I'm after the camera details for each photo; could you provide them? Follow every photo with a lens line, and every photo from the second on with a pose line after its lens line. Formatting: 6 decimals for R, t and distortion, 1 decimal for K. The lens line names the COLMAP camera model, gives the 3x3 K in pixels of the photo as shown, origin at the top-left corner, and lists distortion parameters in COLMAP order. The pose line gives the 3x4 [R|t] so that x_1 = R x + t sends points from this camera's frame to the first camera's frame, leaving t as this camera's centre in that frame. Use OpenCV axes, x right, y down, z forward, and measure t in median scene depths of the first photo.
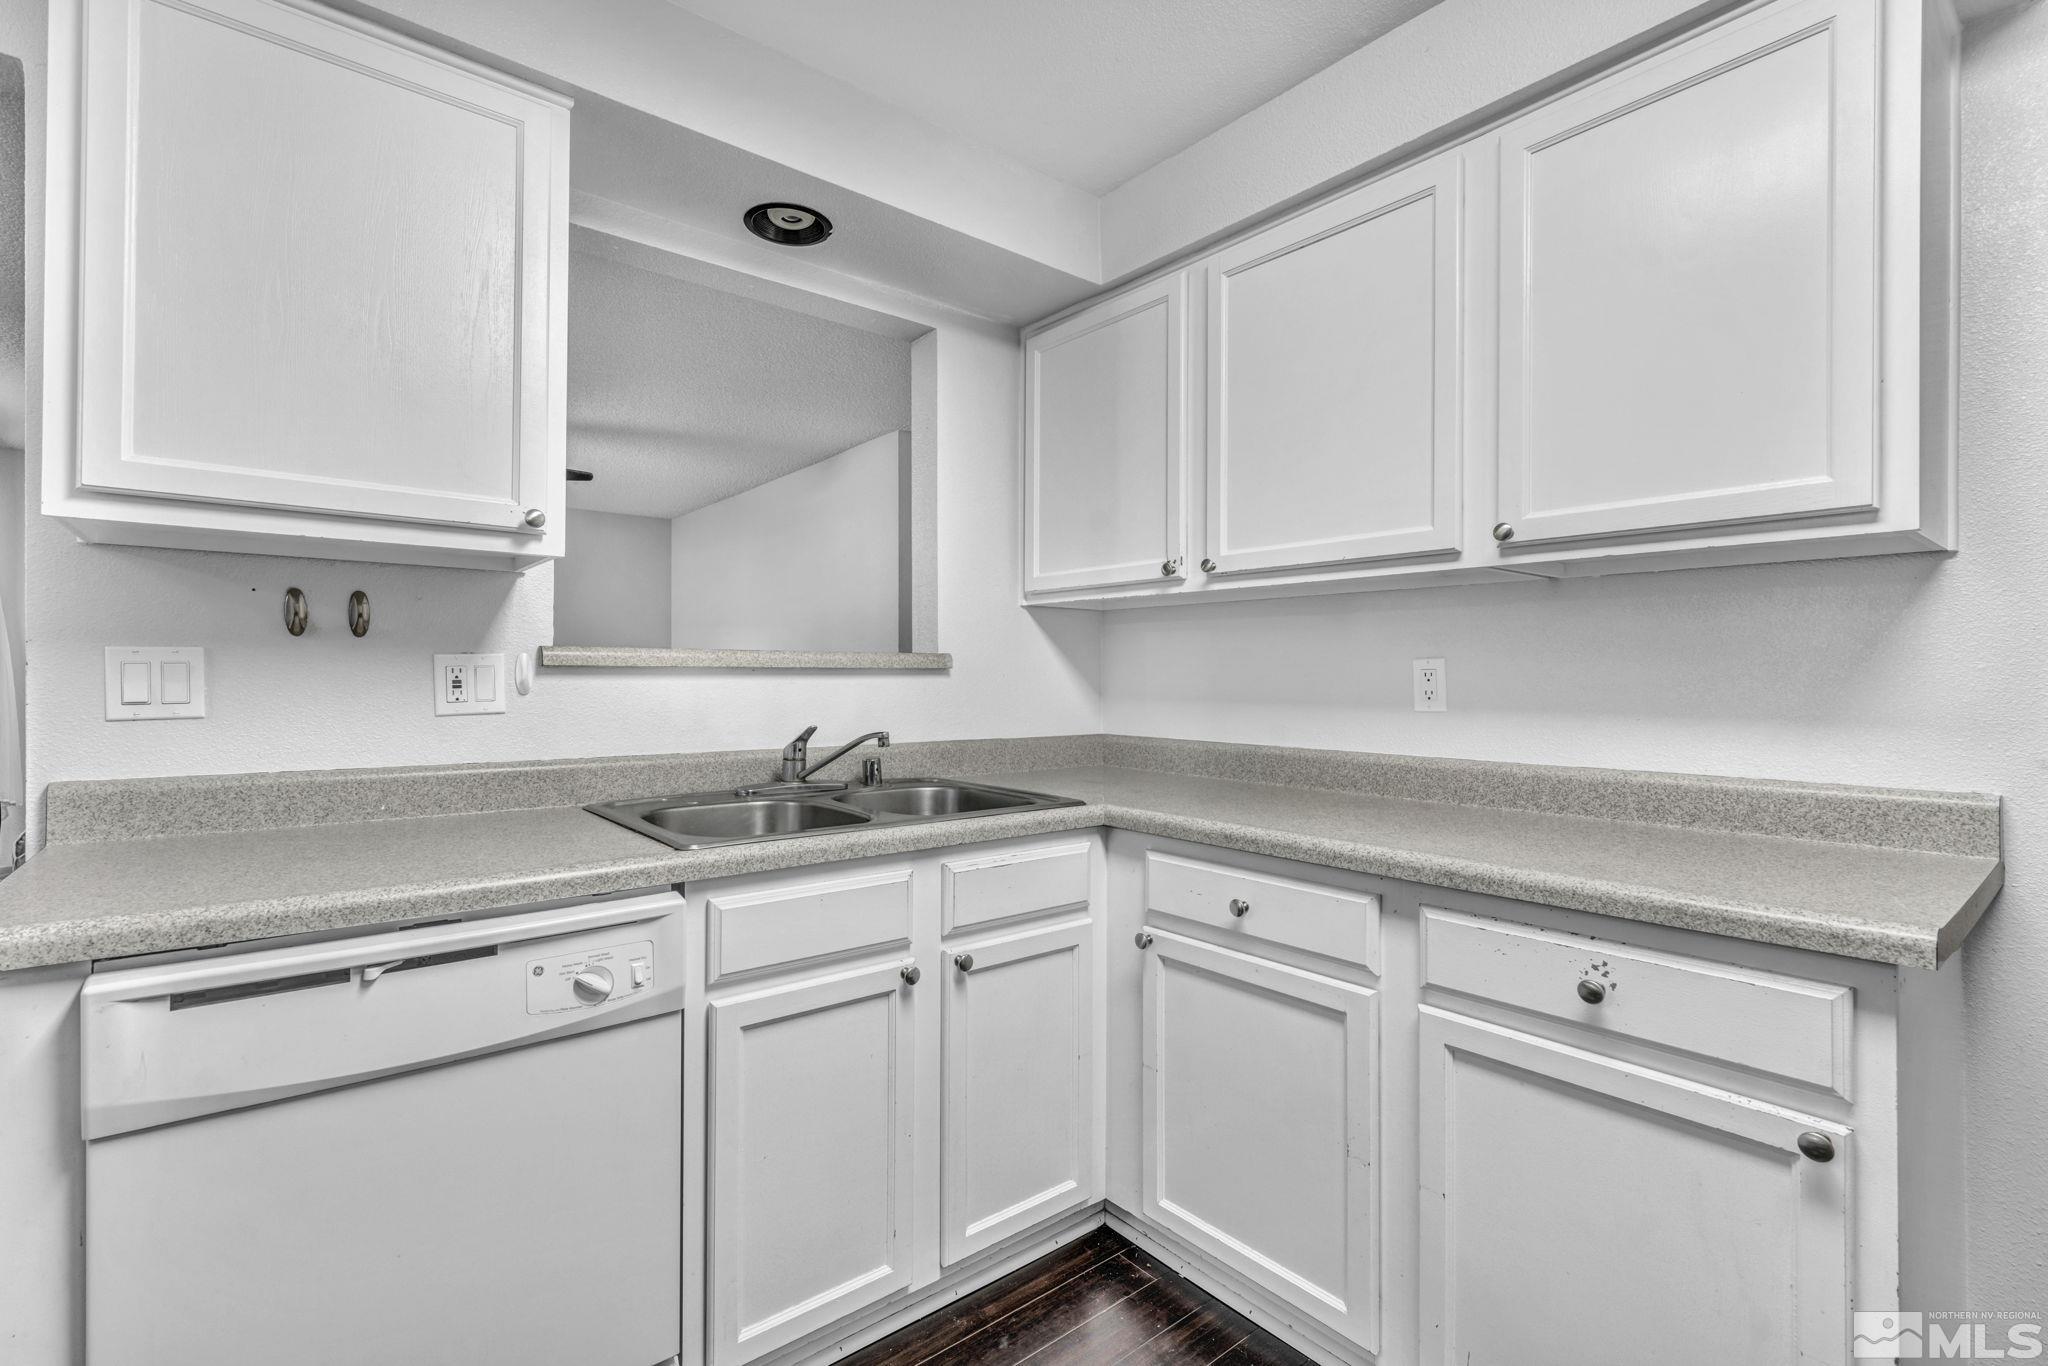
lens RADIAL K [[897.9, 0, 1043.3], [0, 897.9, 672.6], [0, 0, 1]] dist [-0.000753, -0.000296]
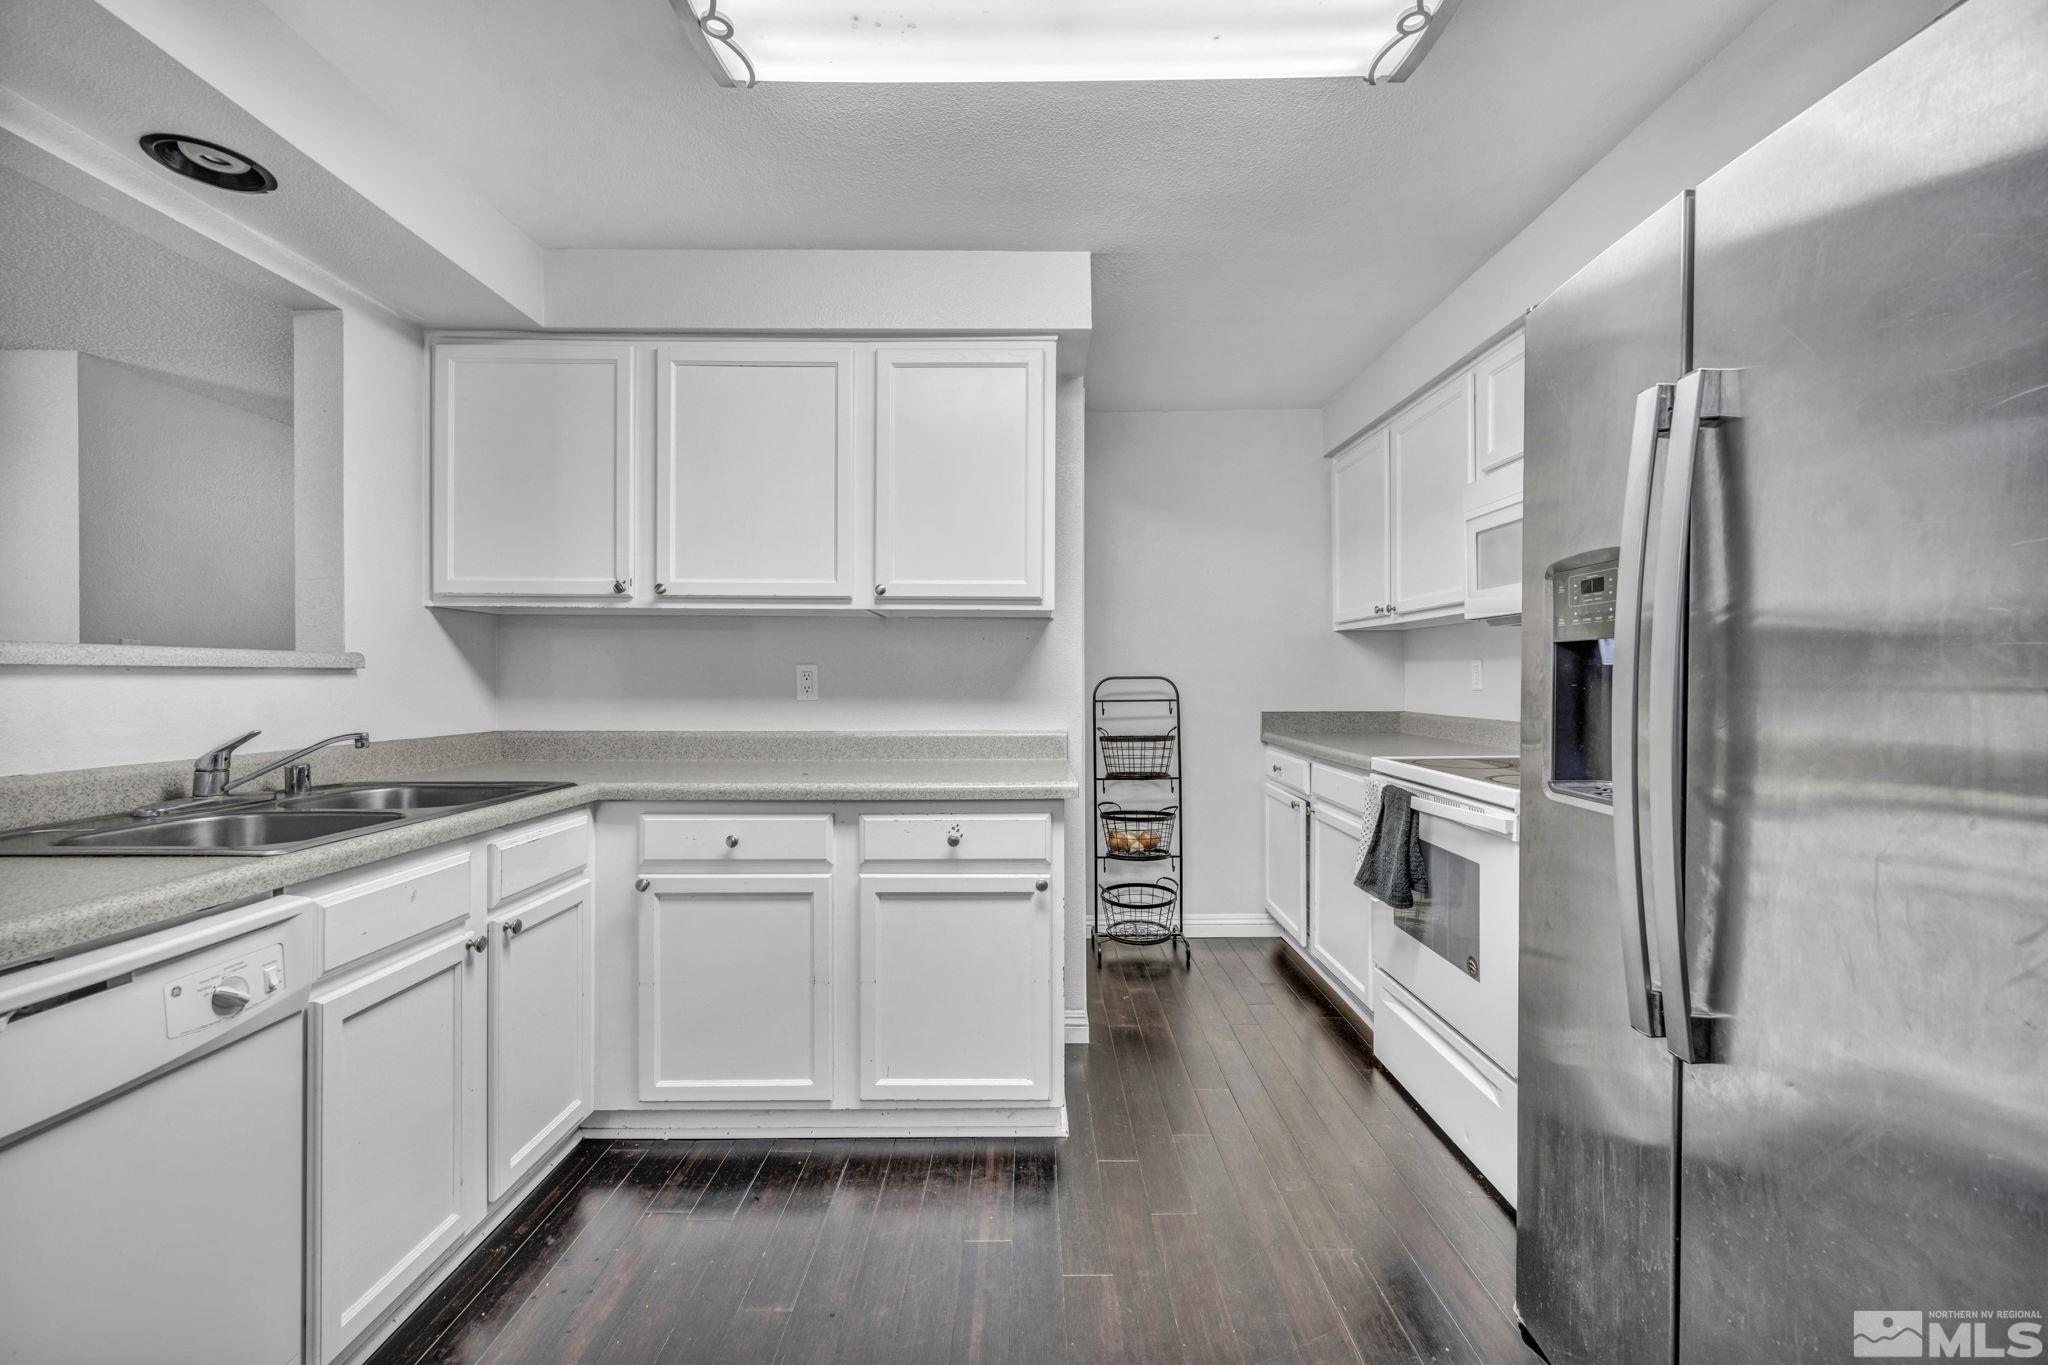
lens RADIAL K [[897.9, 0, 1043.3], [0, 897.9, 672.1], [0, 0, 1]] dist [-0.000753, -0.000296]
pose [[0.597818, 0.002877, 0.801627, -0.572121], [-0.004115, 0.999991, -0.000520, -0.003940], [-0.801621, -0.002987, 0.597825, -0.213196]]
